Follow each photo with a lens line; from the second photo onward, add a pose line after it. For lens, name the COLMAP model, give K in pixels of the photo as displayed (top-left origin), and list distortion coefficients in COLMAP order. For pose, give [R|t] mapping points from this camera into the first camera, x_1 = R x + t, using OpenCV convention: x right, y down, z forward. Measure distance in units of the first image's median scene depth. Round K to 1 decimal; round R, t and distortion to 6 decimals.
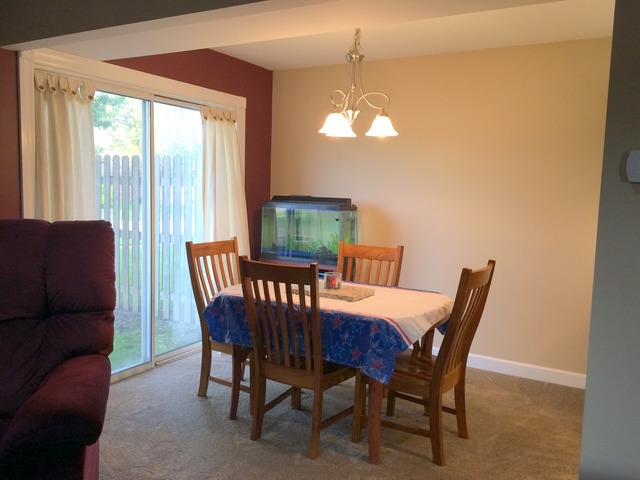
lens RADIAL K [[538.7, 0, 320.0], [0, 538.7, 240.0], [0, 0, 1]] dist [0.062619, -0.001628]
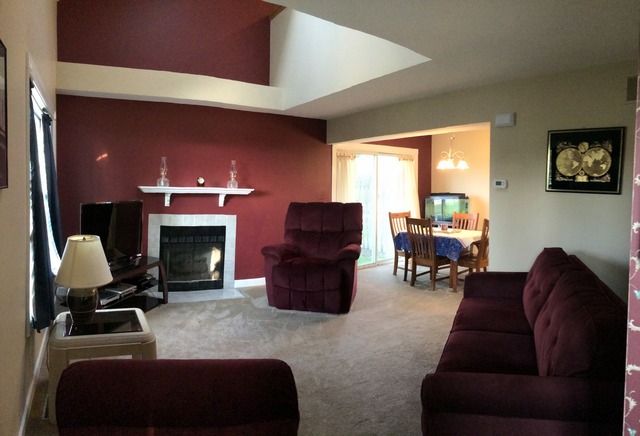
lens RADIAL K [[553.6, 0, 320.0], [0, 553.6, 218.0], [0, 0, 1]] dist [0.003013, 0.000399]
pose [[0.906596, 0.000993, -0.421999, 0.571801], [-0.013277, 0.999569, -0.026173, 0.105700], [0.421792, 0.029331, 0.906218, -1.524776]]
